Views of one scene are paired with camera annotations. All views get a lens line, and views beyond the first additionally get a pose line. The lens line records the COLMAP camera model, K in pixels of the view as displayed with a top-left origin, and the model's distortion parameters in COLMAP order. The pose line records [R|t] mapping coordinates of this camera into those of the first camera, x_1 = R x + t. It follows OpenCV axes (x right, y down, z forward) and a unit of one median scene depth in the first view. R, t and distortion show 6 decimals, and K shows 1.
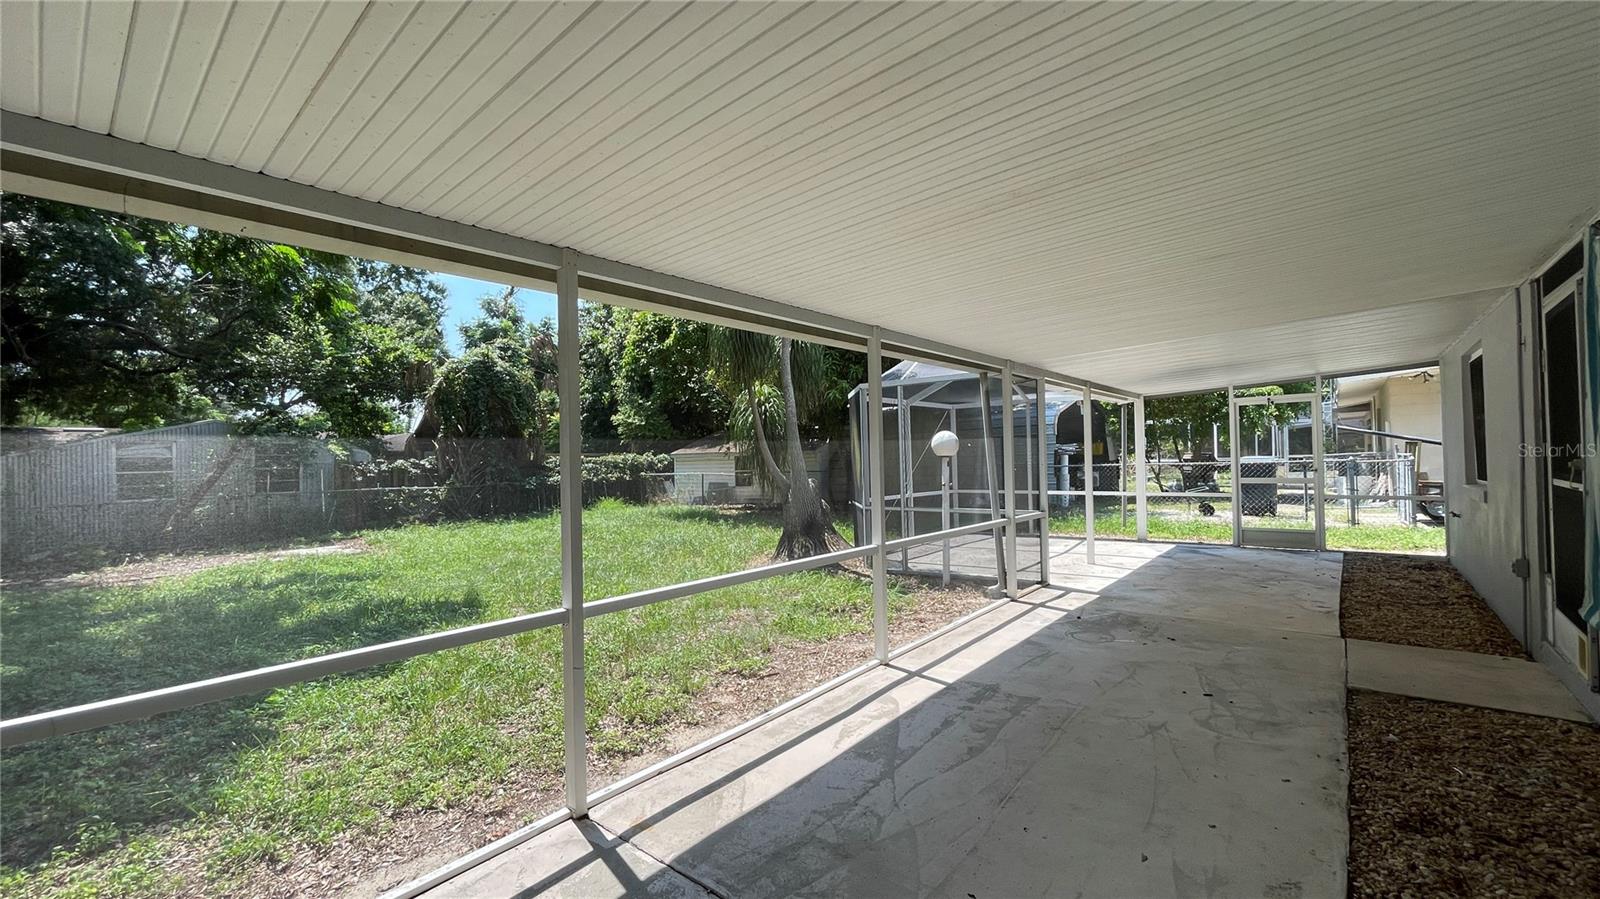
lens RADIAL K [[644.8, 0, 798.7], [0, 644.8, 456.7], [0, 0, 1]] dist [-0.000612, 0.004544]
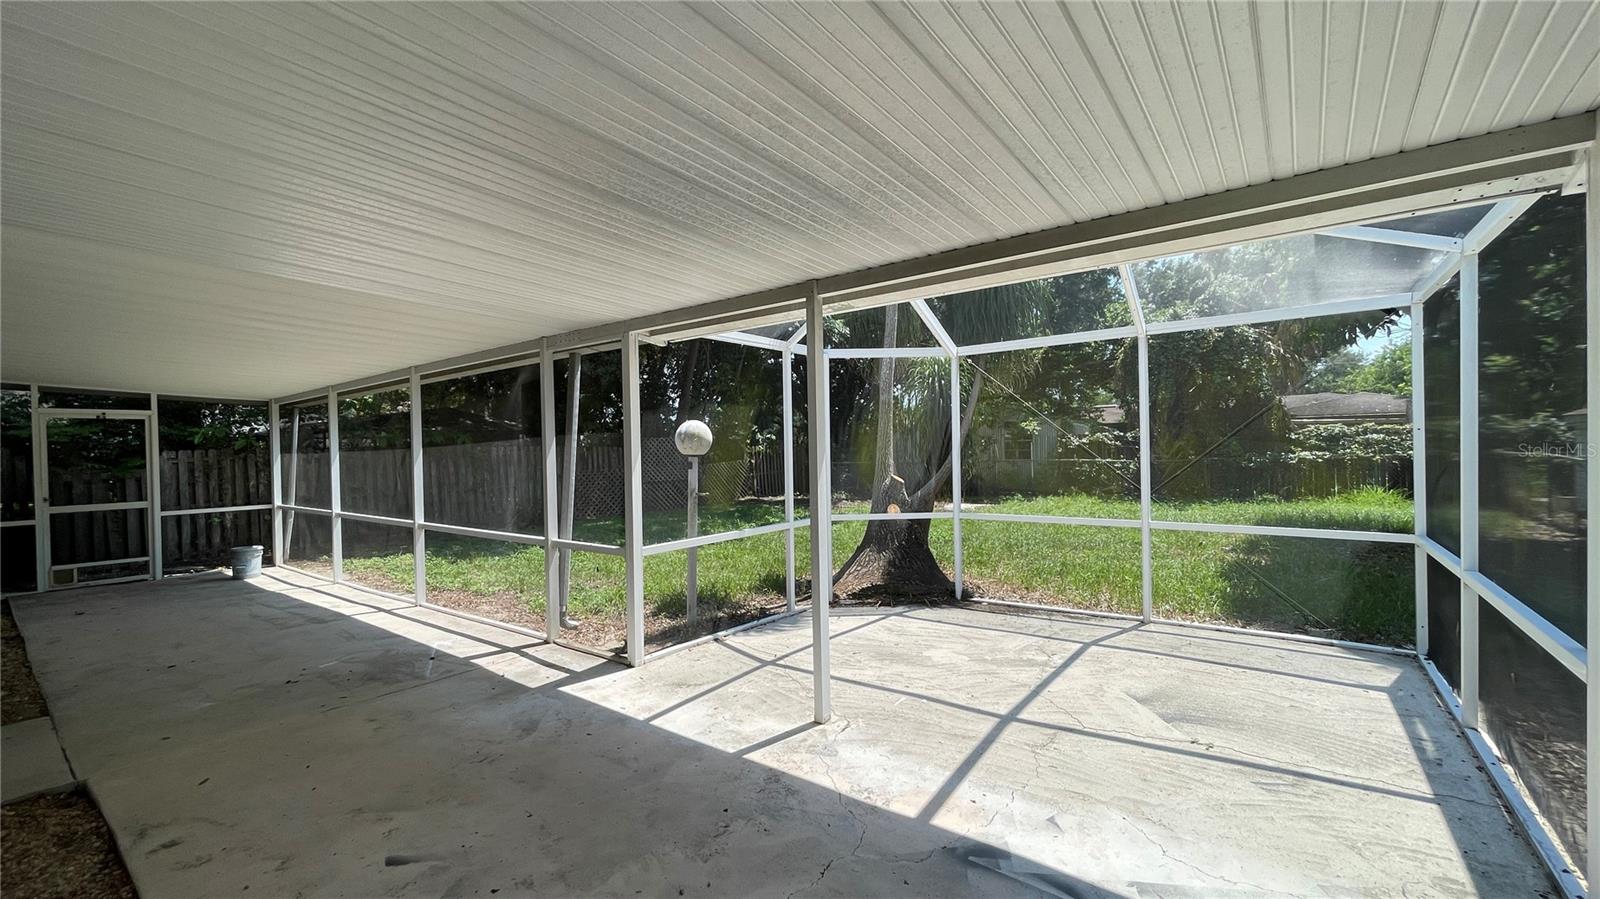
lens RADIAL K [[644.8, 0, 798.7], [0, 644.8, 456.7], [0, 0, 1]] dist [-0.000612, 0.004544]
pose [[0.048978, 0.039171, -0.998031, 1.303925], [0.025785, 0.998848, 0.040469, -0.037030], [0.998467, -0.027716, 0.047912, 1.459824]]
